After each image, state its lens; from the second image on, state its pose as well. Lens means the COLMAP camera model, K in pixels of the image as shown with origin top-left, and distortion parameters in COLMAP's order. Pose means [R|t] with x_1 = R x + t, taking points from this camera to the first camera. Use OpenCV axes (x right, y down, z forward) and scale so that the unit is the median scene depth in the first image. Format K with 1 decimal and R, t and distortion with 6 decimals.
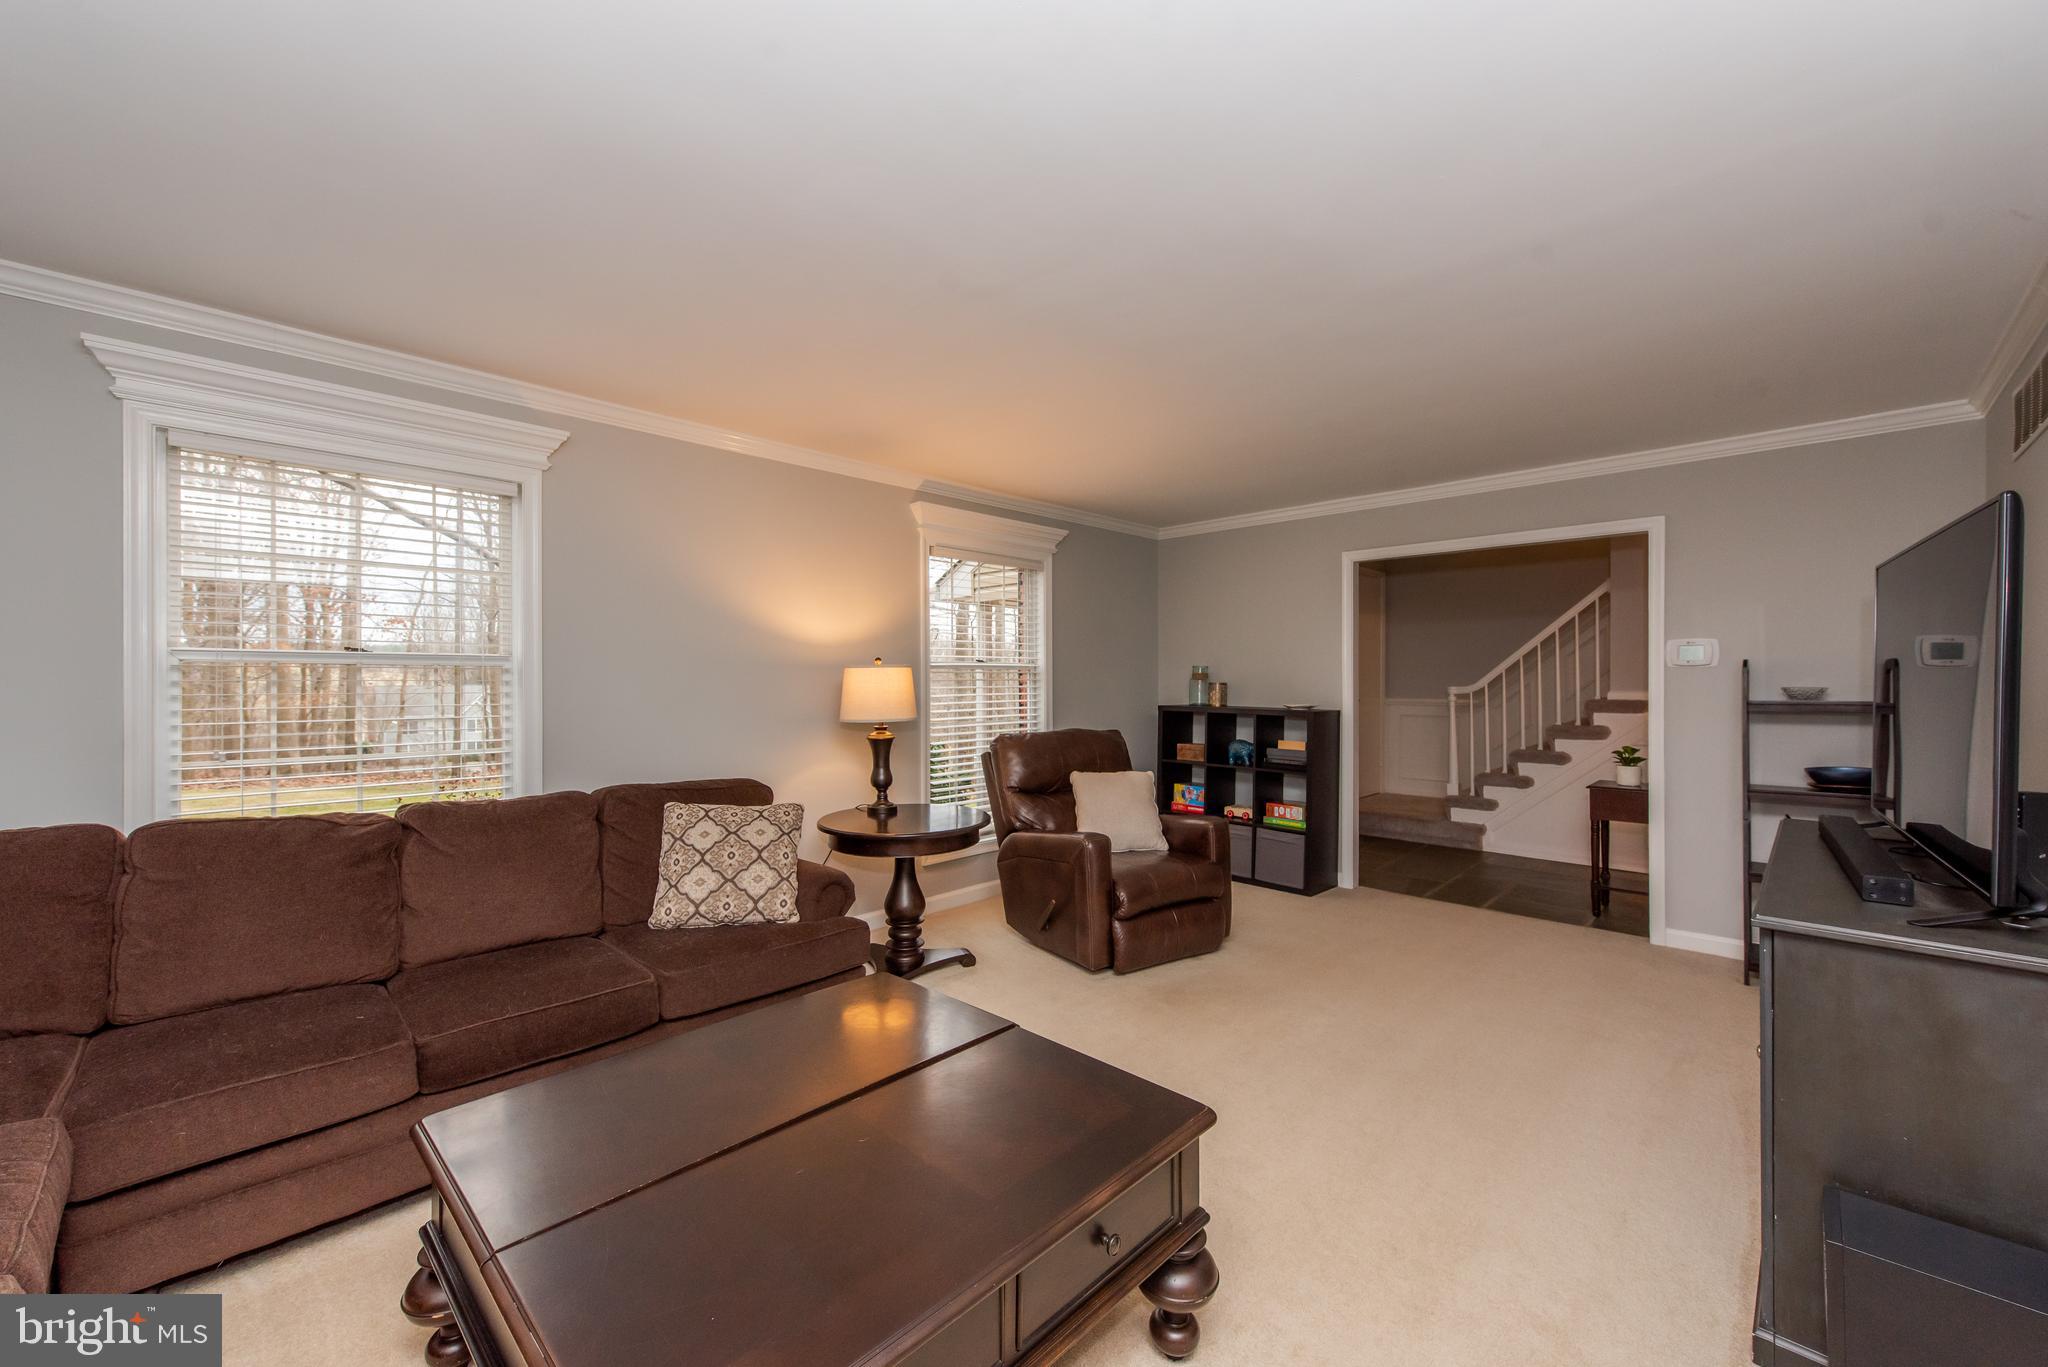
lens RADIAL K [[802.8, 0, 1028.9], [0, 802.8, 685.5], [0, 0, 1]] dist [0.014992, -0.003687]
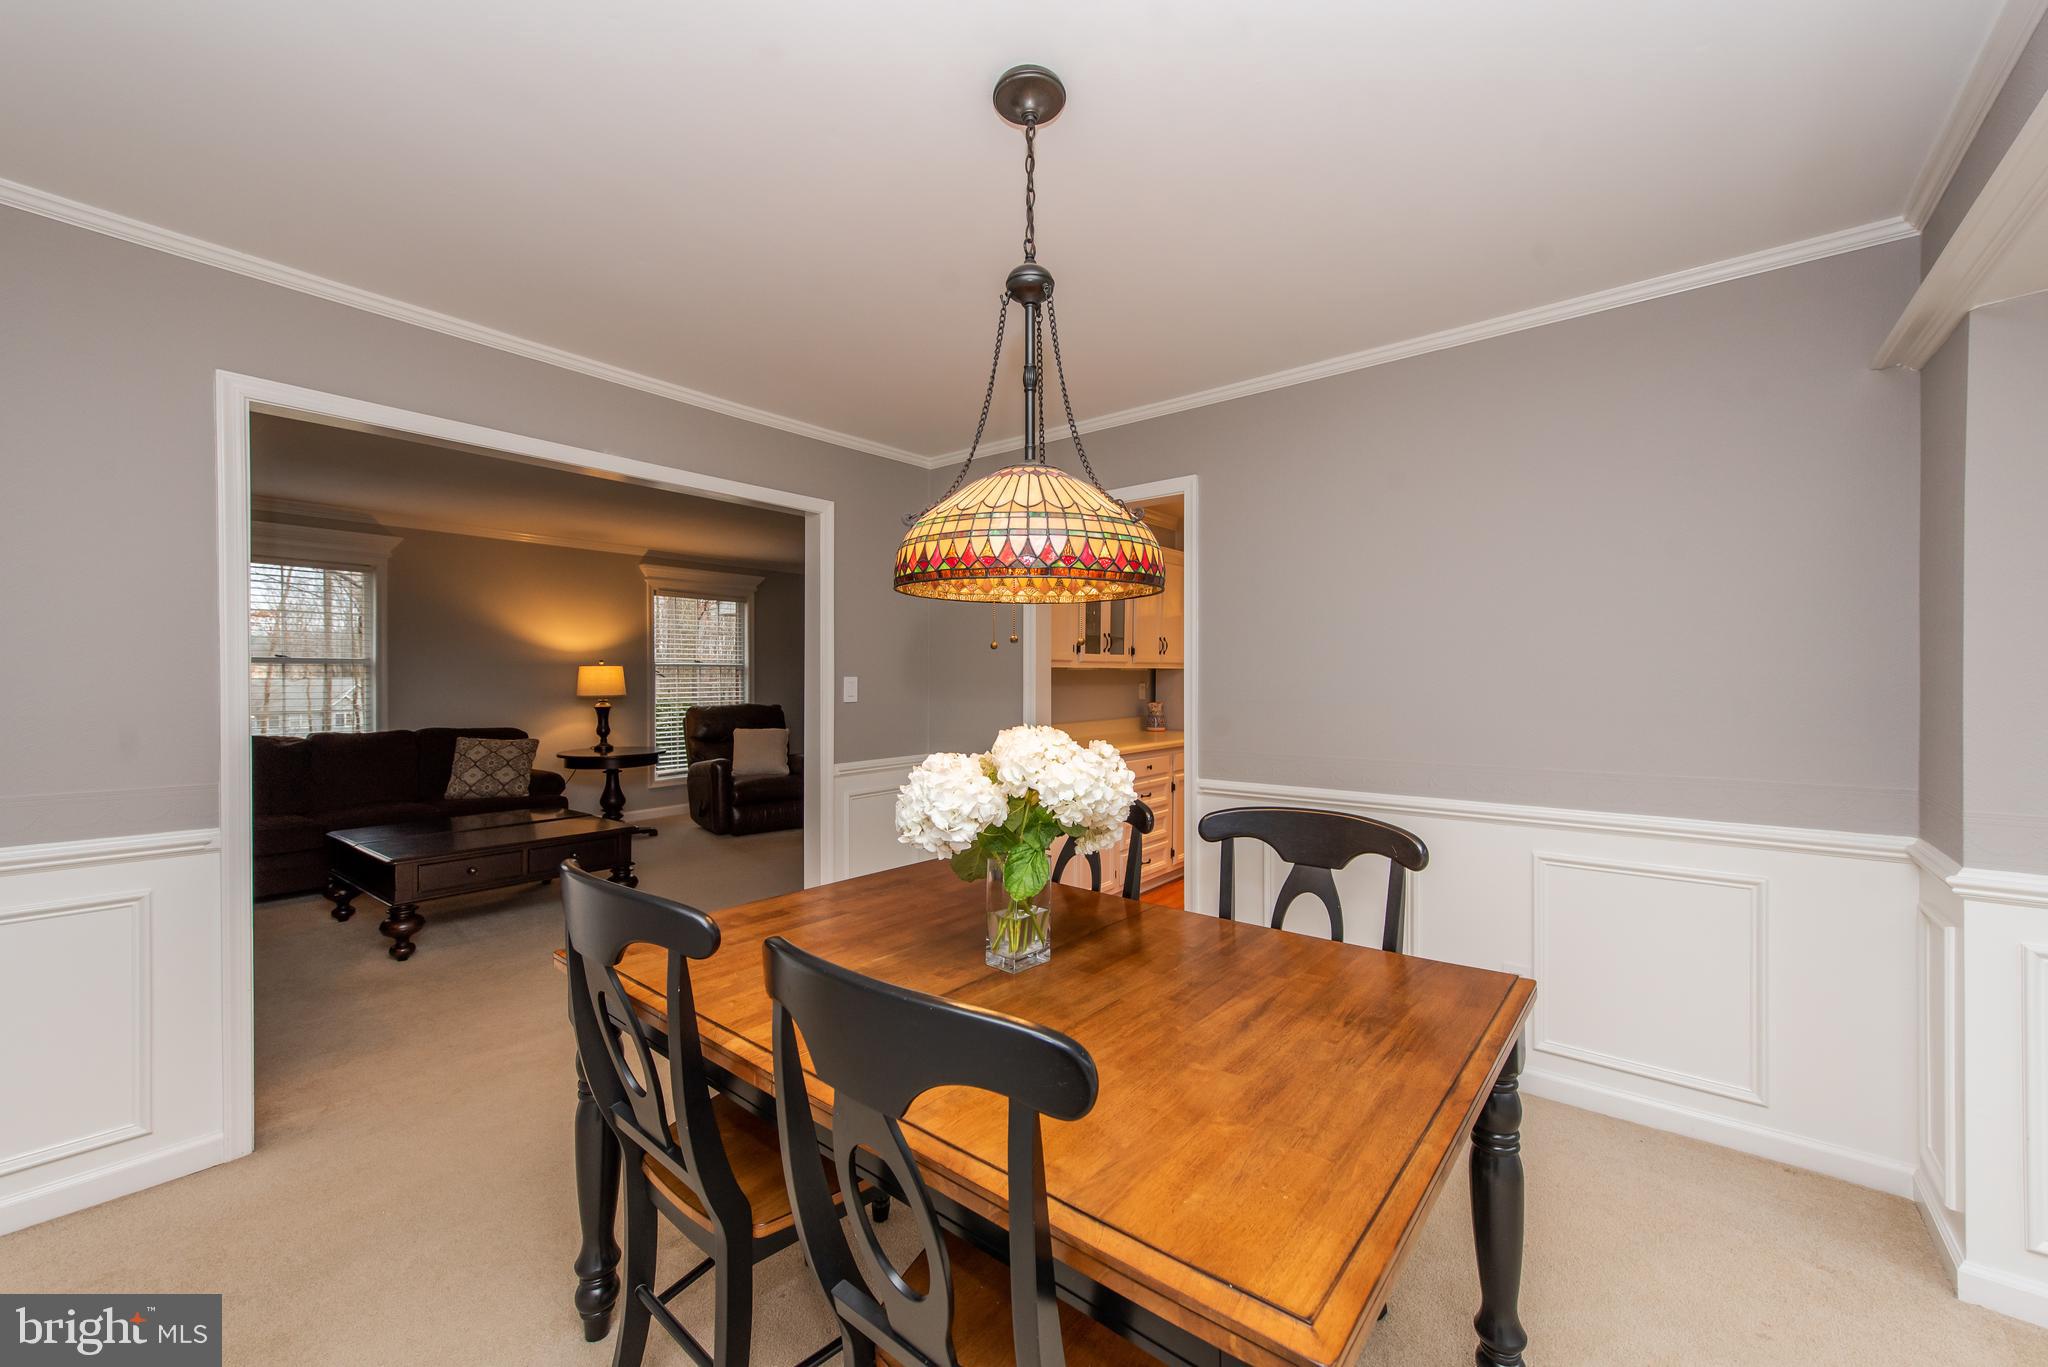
lens RADIAL K [[802.8, 0, 1024.5], [0, 802.8, 677.8], [0, 0, 1]] dist [0.014992, -0.003687]
pose [[0.995328, 0.003655, 0.096481, 0.561511], [-0.003387, 0.999990, -0.002941, 0.005367], [-0.096490, 0.002600, 0.995331, -0.829393]]
